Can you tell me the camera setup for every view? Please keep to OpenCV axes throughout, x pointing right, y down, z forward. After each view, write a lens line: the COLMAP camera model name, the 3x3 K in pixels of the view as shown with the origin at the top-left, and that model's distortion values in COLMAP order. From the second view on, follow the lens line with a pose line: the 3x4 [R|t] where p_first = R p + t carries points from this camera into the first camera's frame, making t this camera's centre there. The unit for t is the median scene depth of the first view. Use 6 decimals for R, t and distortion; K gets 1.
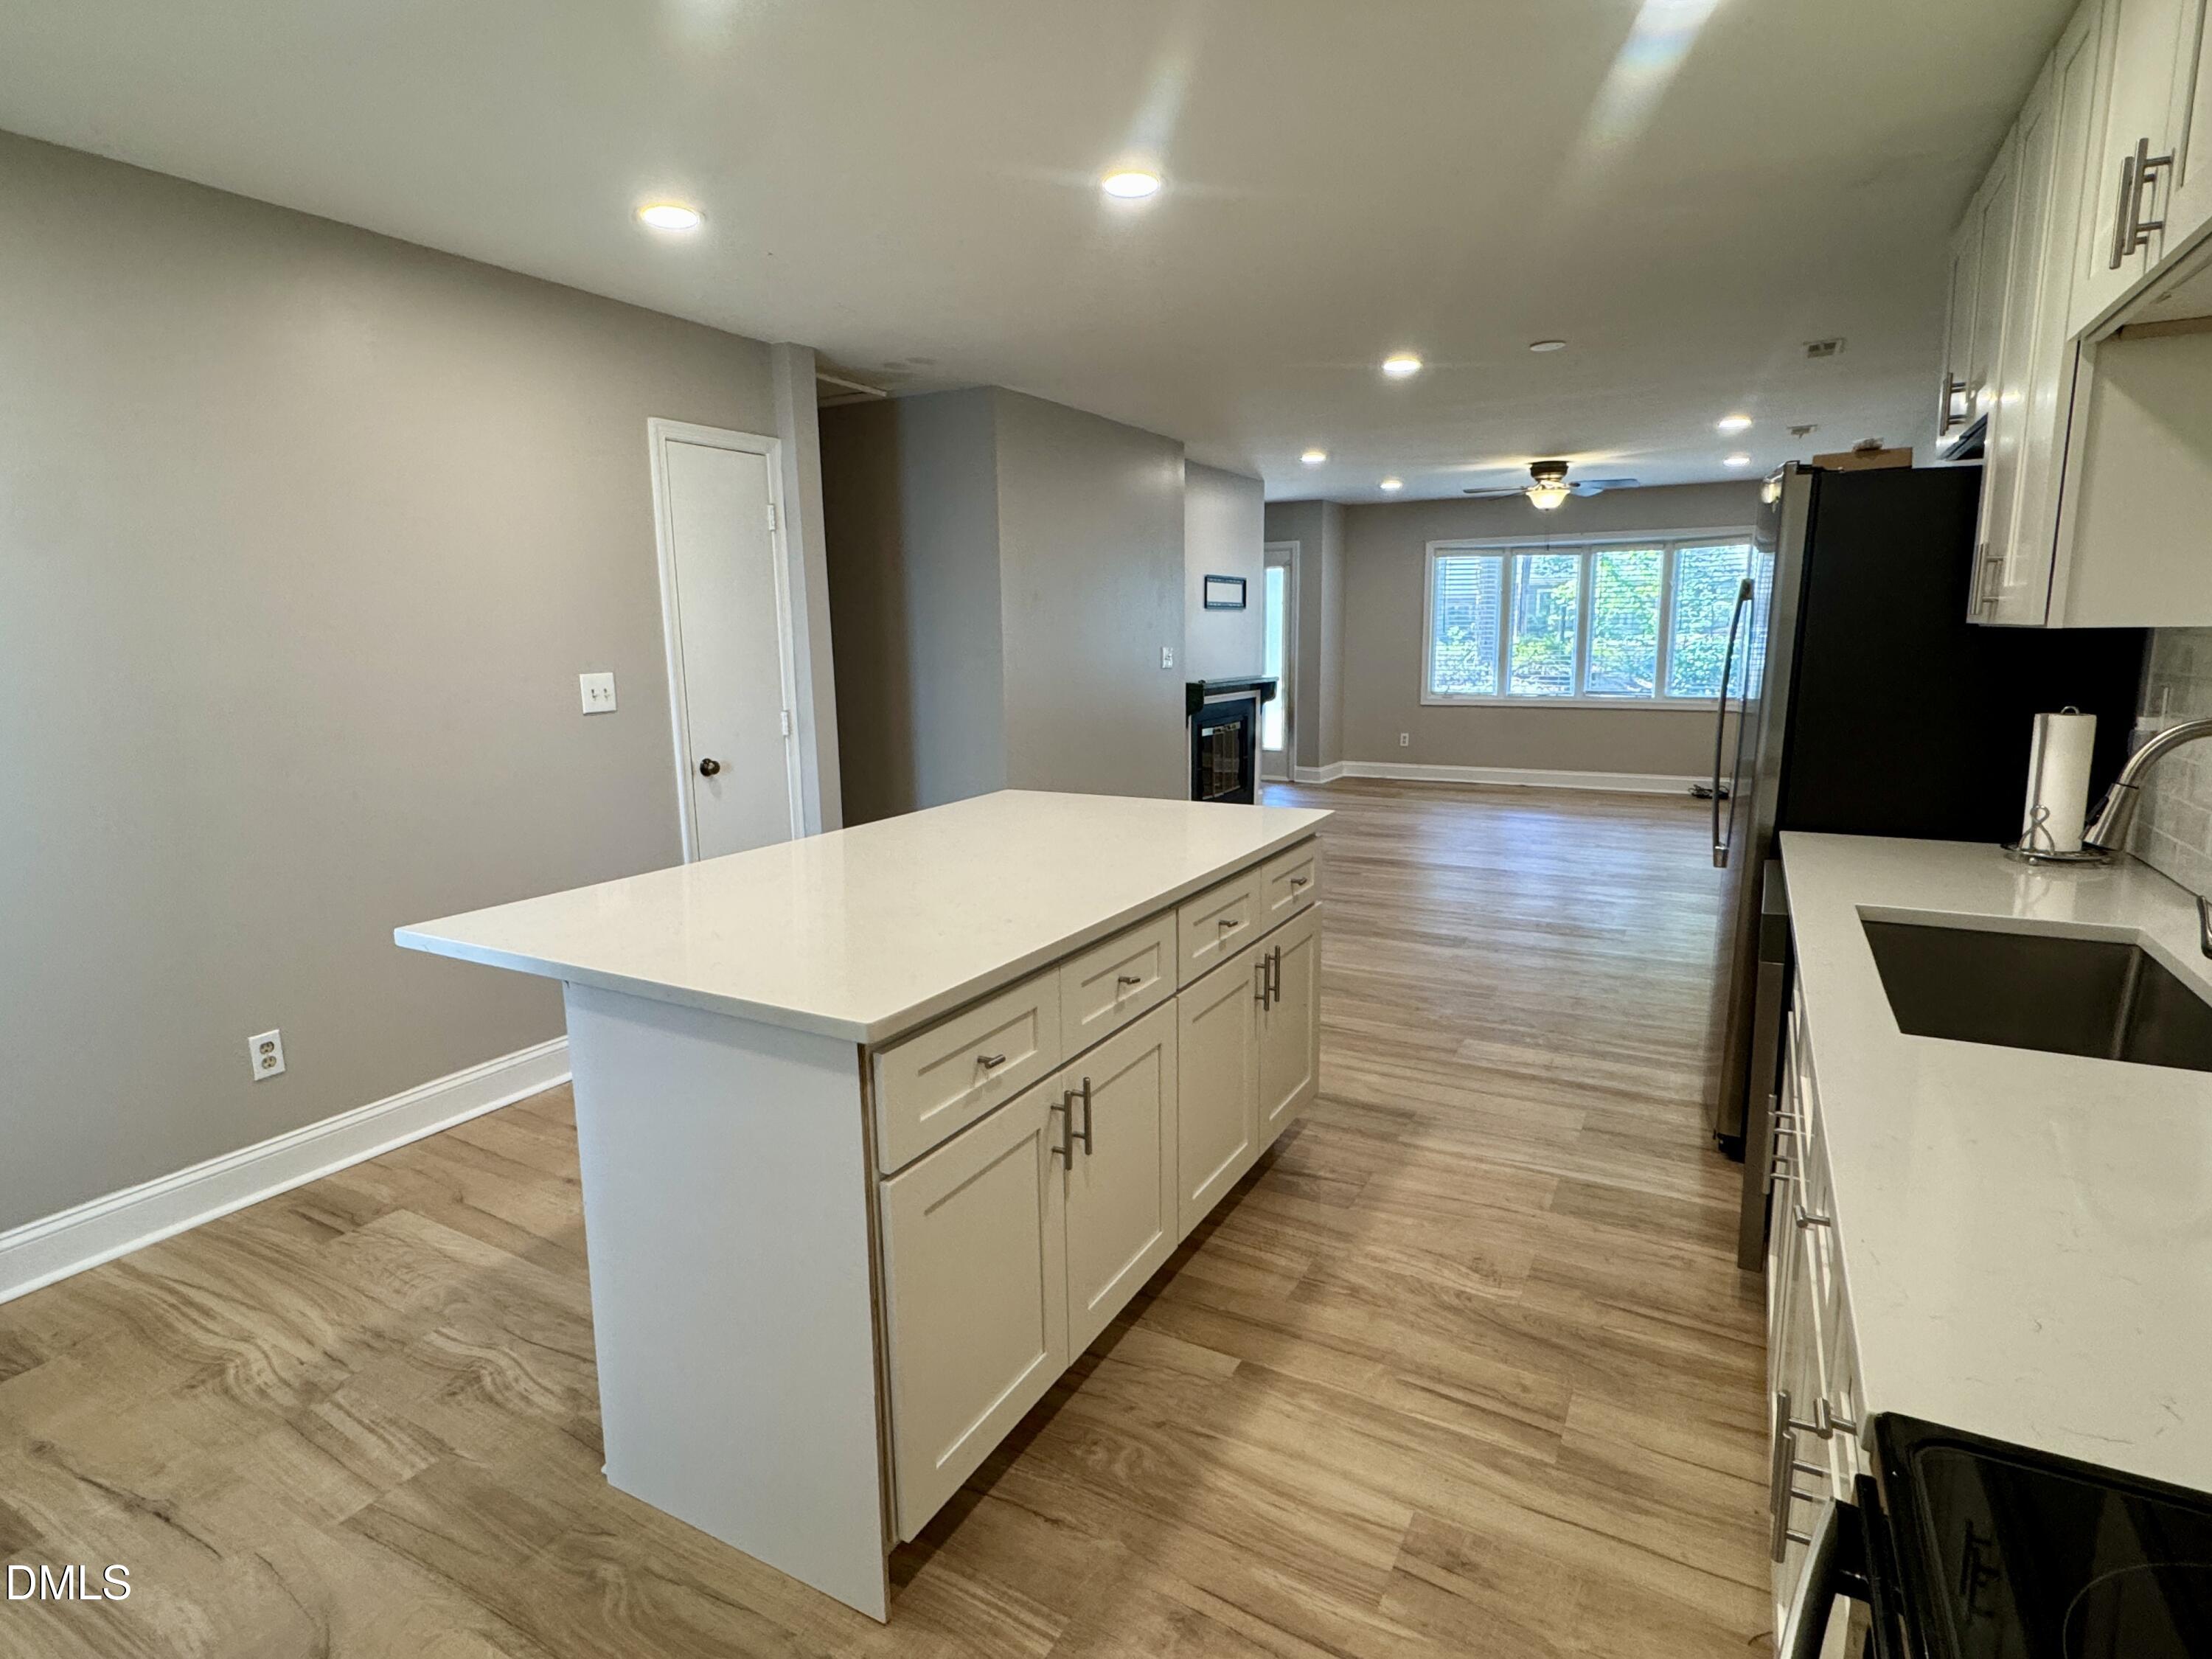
lens RADIAL K [[1152.5, 0, 1106.5], [0, 1152.5, 836.2], [0, 0, 1]] dist [-0.003837, -0.000396]
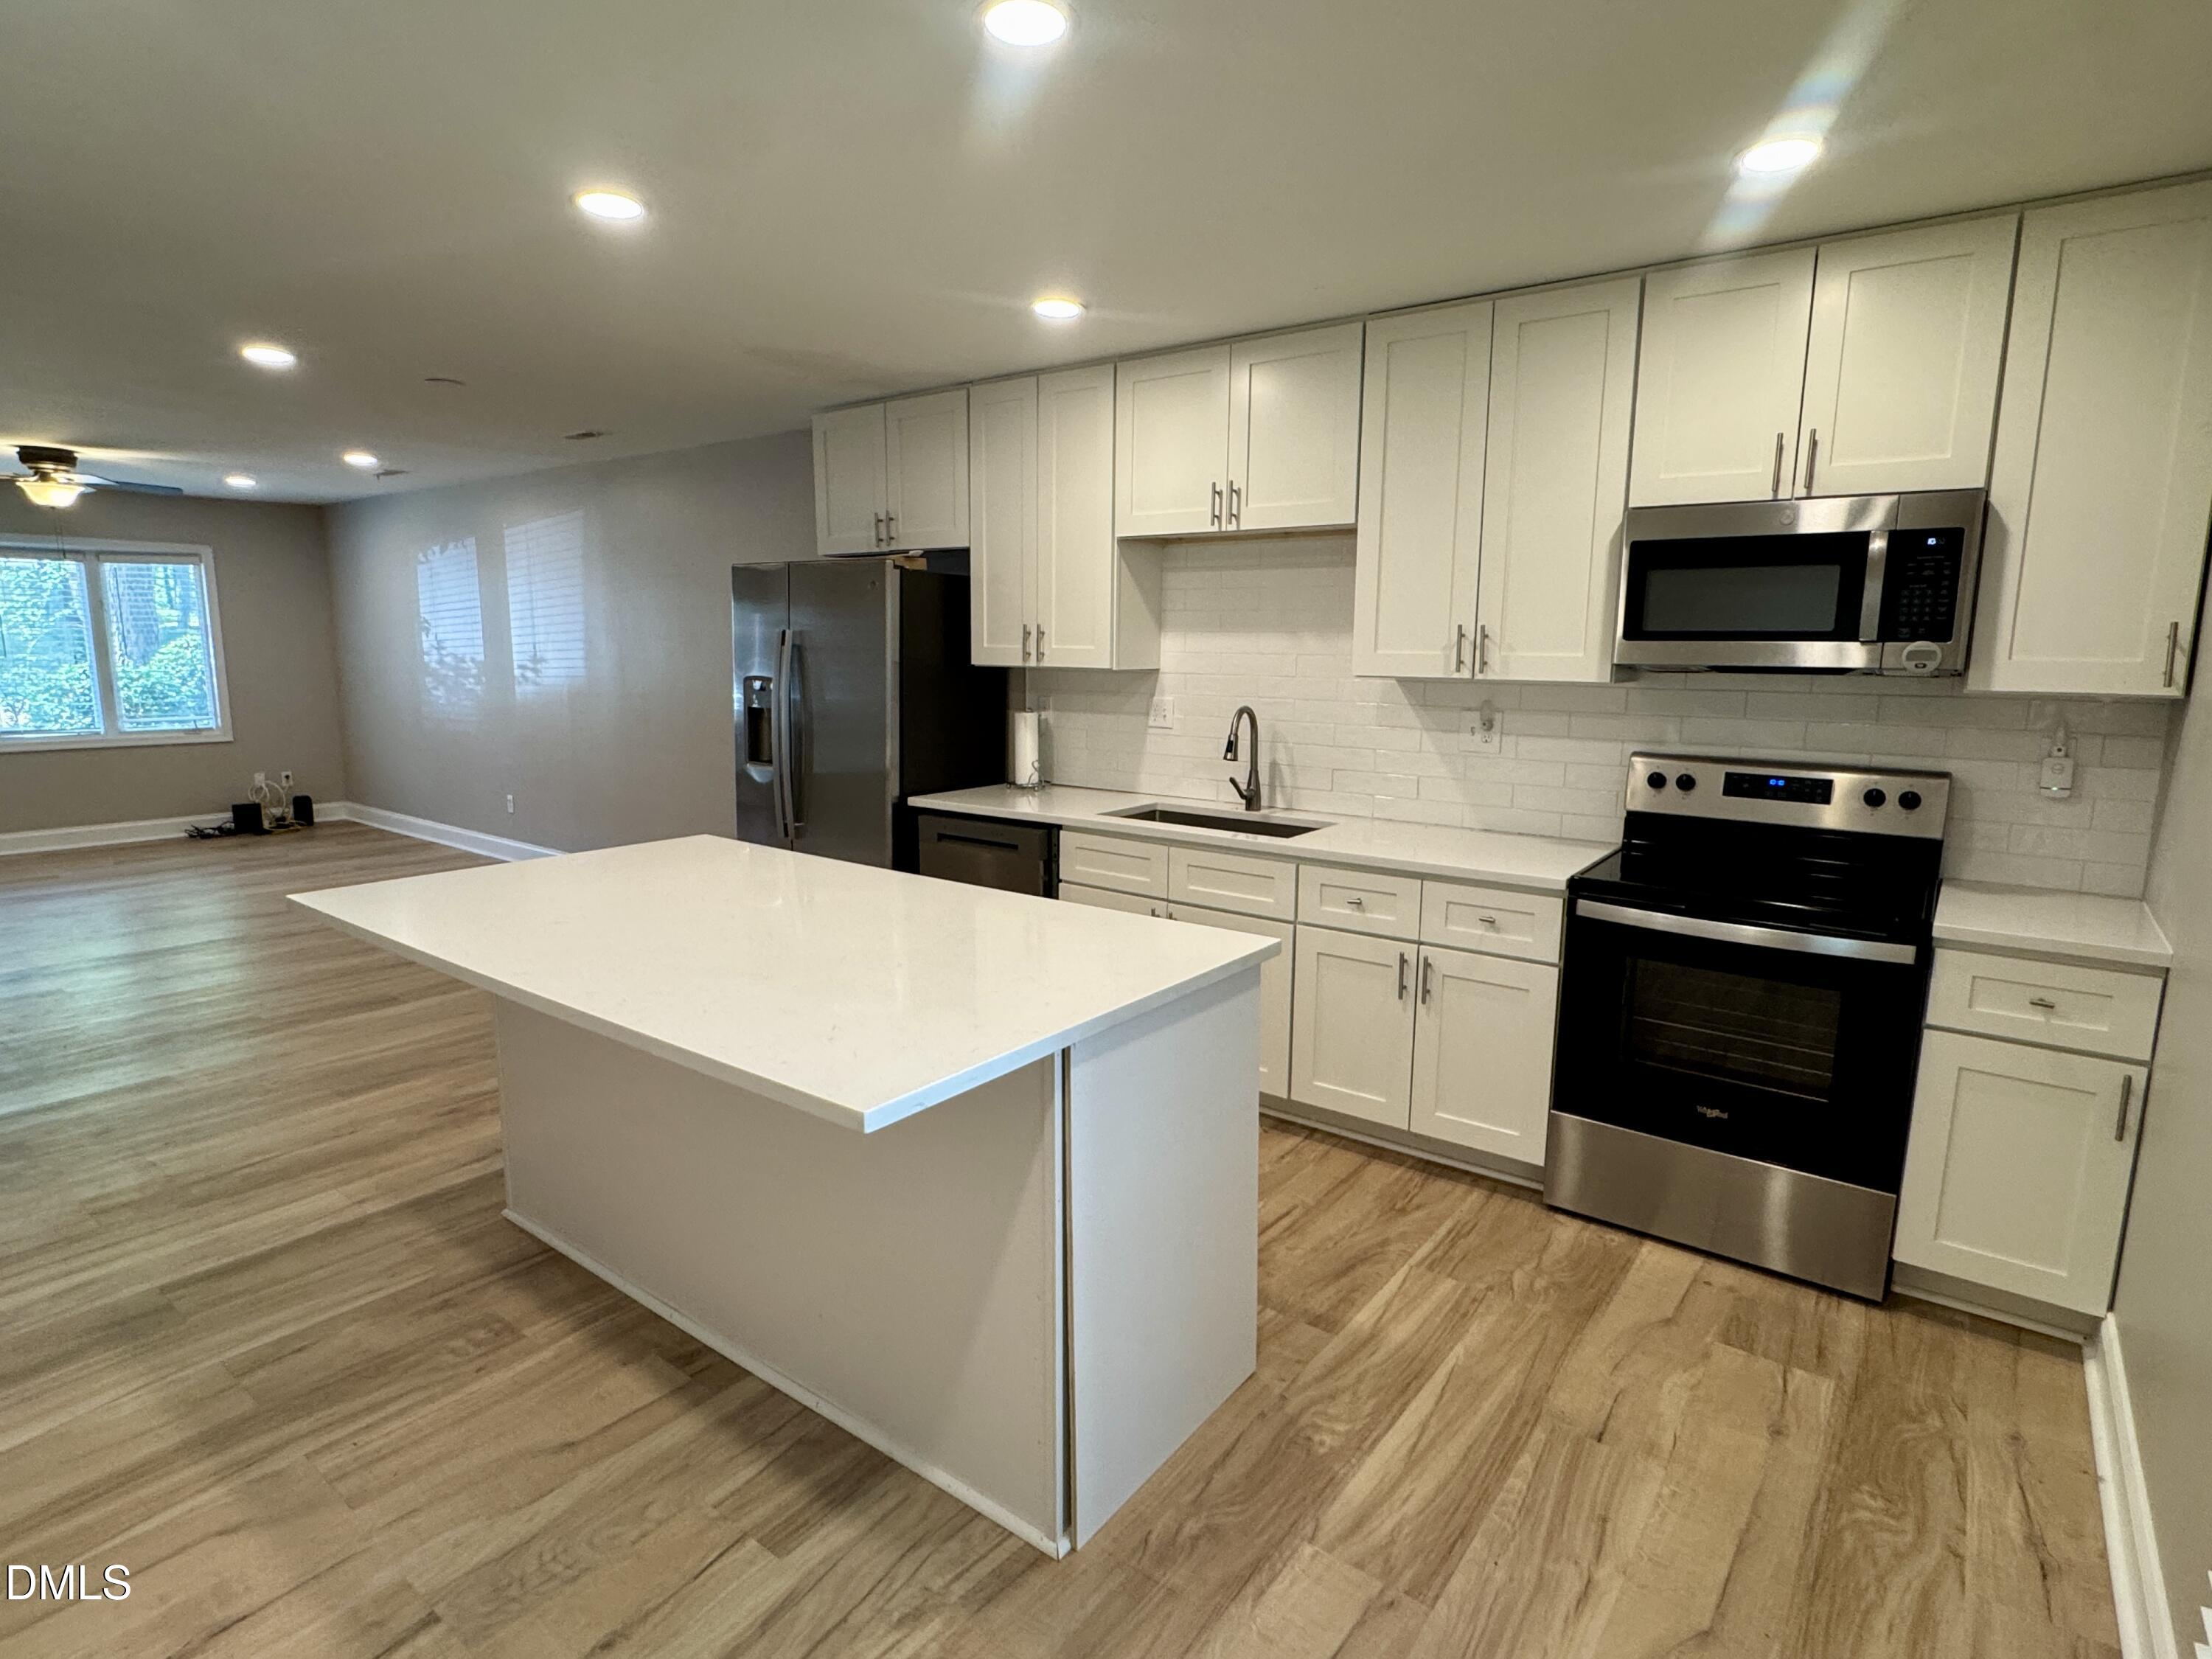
lens RADIAL K [[1152.5, 0, 1115.3], [0, 1152.5, 818.0], [0, 0, 1]] dist [-0.003837, -0.000396]
pose [[0.119904, -0.129752, 0.984270, -0.273097], [0.160786, 0.980872, 0.109717, -0.031036], [-0.979679, 0.145101, 0.138473, 0.155070]]
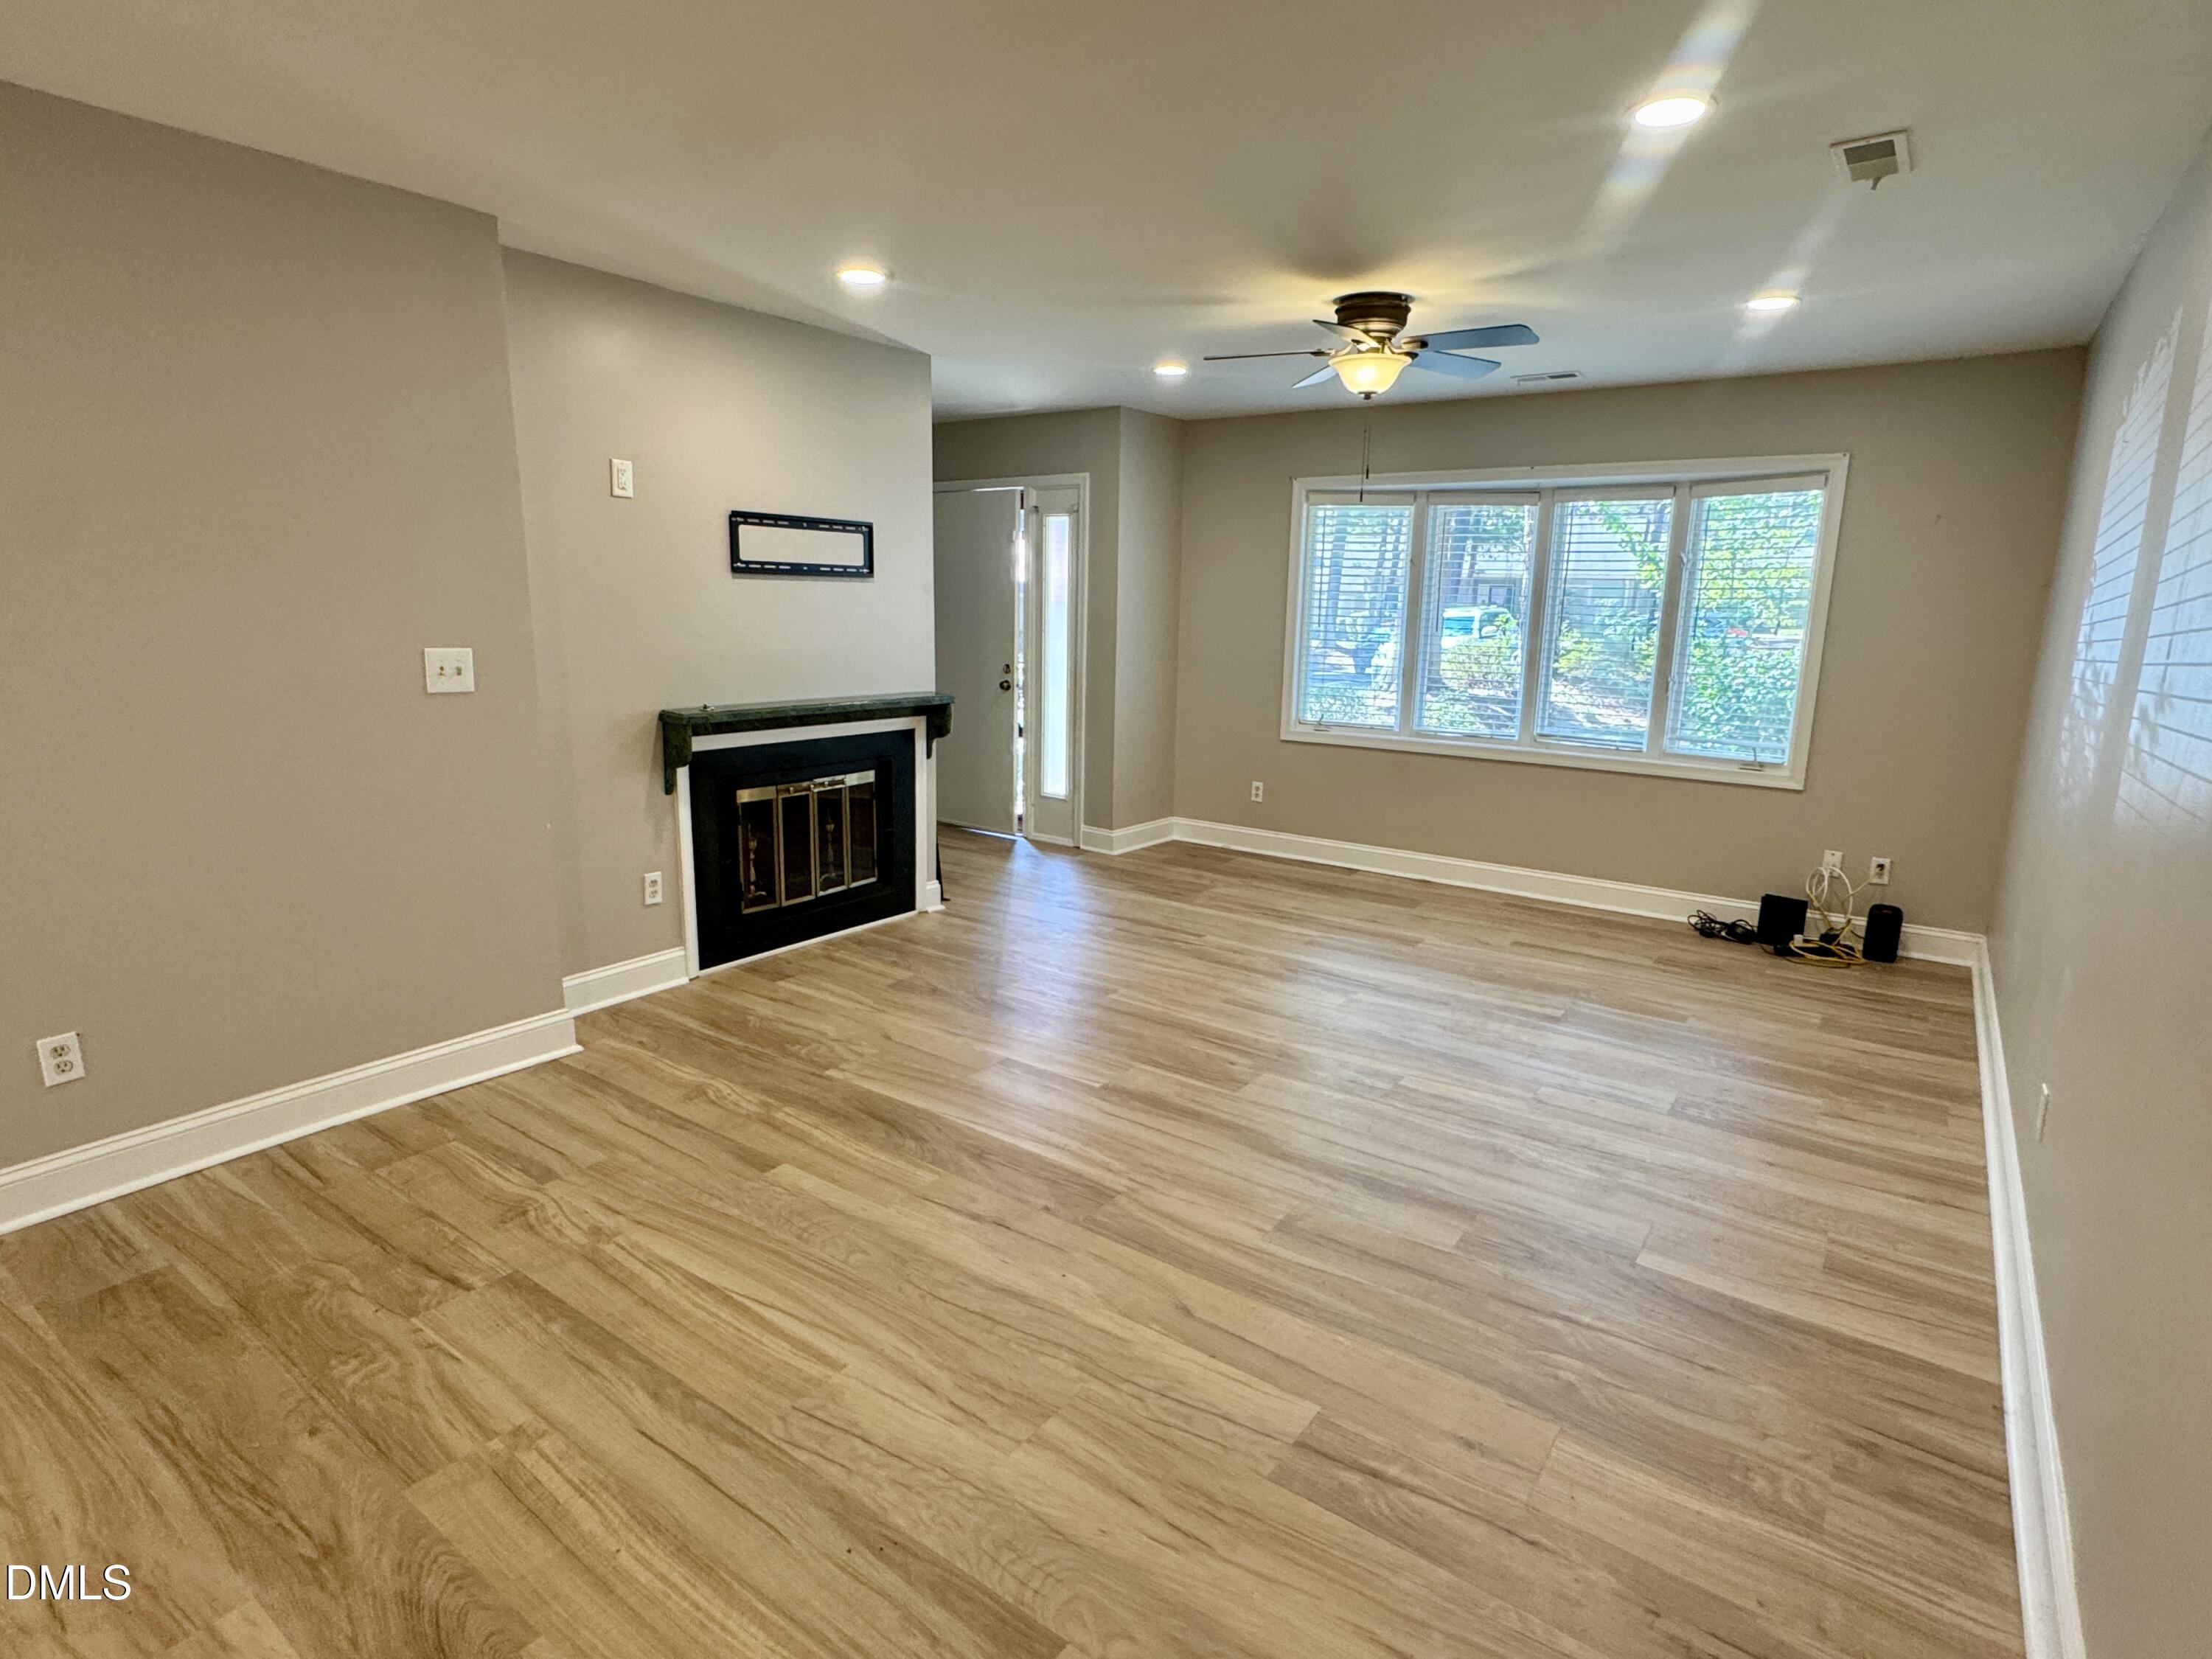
lens RADIAL K [[1152.5, 0, 1103.4], [0, 1152.5, 833.9], [0, 0, 1]] dist [-0.003837, -0.000396]
pose [[0.993883, 0.050836, -0.098038, 0.258914], [-0.048716, 0.998527, 0.023895, -0.077757], [0.099109, -0.018972, 0.994896, 0.383261]]
